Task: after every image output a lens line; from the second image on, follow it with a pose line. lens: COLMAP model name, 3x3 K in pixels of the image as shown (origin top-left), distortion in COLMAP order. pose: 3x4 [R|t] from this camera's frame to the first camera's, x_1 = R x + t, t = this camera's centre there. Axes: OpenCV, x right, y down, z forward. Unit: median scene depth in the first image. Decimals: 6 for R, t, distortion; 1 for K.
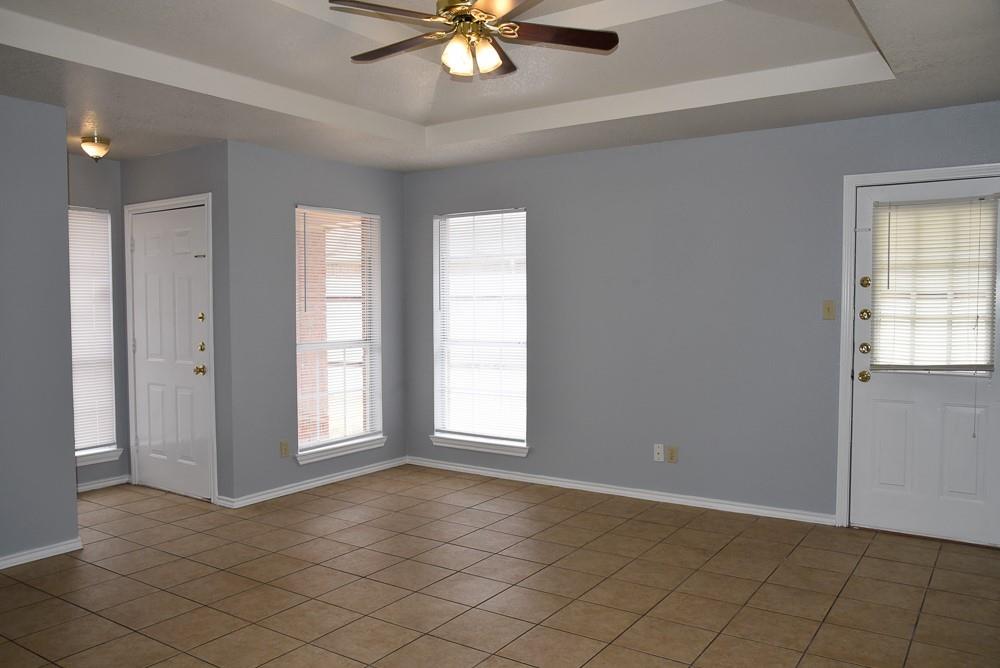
lens RADIAL K [[797.0, 0, 500.0], [0, 797.0, 334.0], [0, 0, 1]] dist [-0.001047, 0.006373]
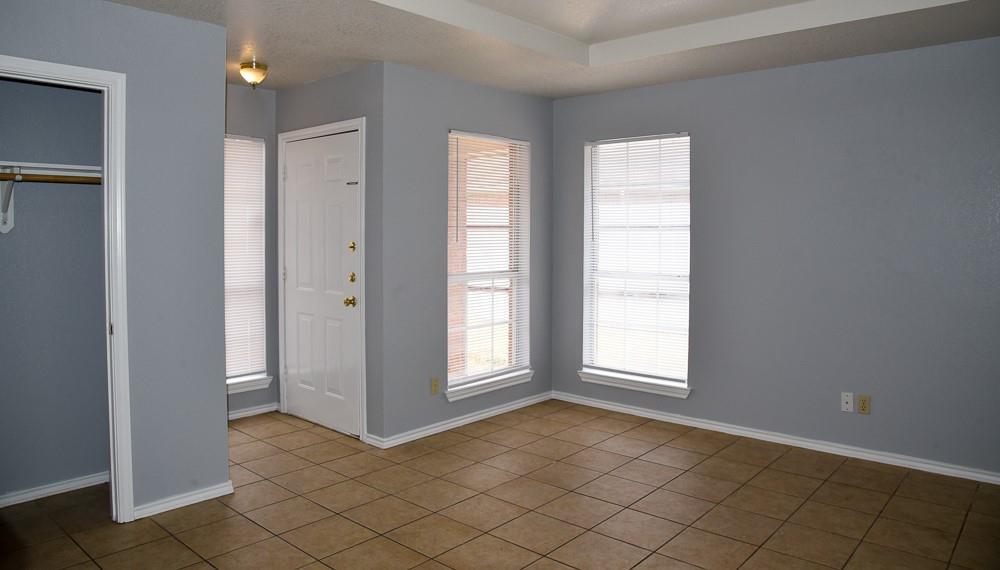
lens RADIAL K [[666.8, 0, 503.0], [0, 666.8, 239.0], [0, 0, 1]] dist [-0.048450, 0.001664]
pose [[0.994672, 0.007532, -0.102817, -0.104966], [-0.010124, 0.999643, -0.024714, -0.011556], [0.102594, 0.025623, 0.994393, 0.207490]]
